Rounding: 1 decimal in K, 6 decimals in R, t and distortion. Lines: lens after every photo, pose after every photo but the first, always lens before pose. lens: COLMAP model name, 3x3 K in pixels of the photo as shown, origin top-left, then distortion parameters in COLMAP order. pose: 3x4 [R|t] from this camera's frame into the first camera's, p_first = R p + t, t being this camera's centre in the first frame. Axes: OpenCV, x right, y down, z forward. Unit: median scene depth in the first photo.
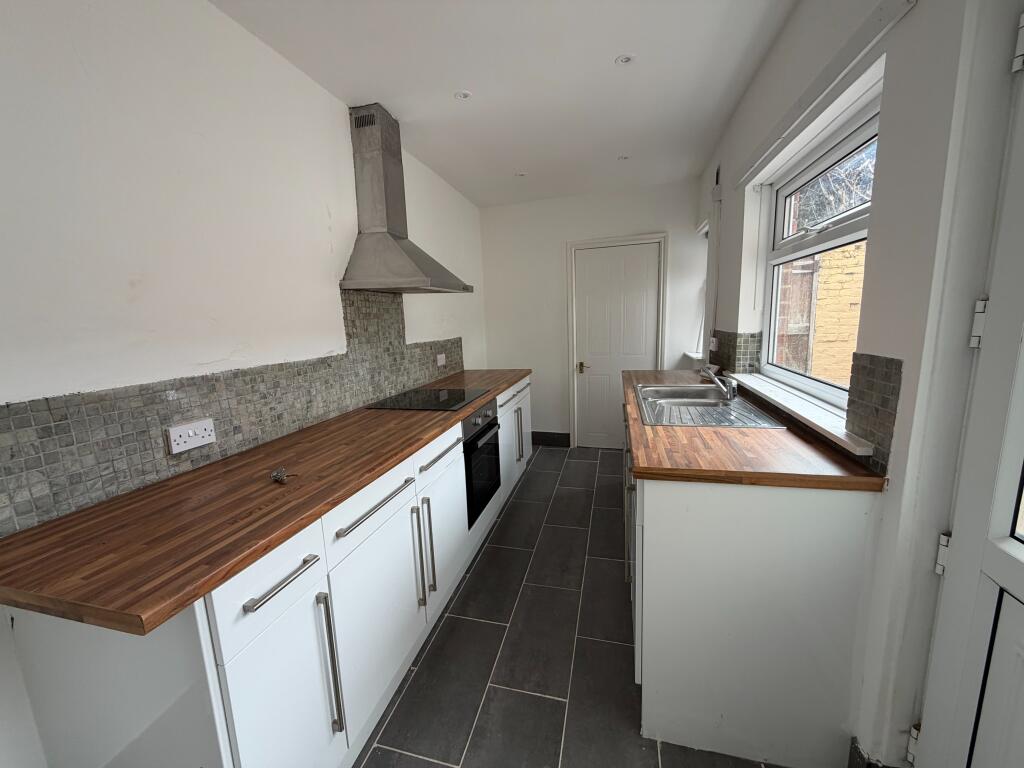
lens RADIAL K [[405.5, 0, 511.6], [0, 405.5, 382.4], [0, 0, 1]] dist [0.003358, 0.000074]
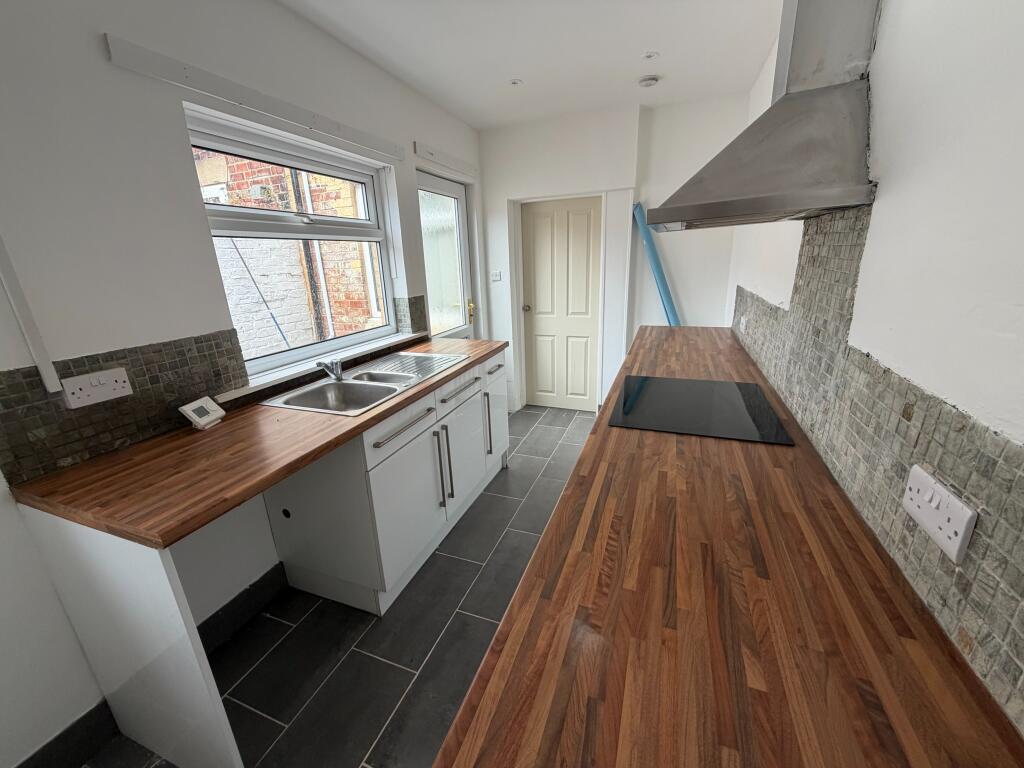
lens RADIAL K [[405.5, 0, 512.2], [0, 405.5, 384.1], [0, 0, 1]] dist [0.003358, 0.000074]
pose [[-0.992806, 0.026120, 0.116849, -0.489997], [0.075464, 0.894179, 0.441304, -0.289635], [-0.092957, 0.446947, -0.889717, 1.466300]]
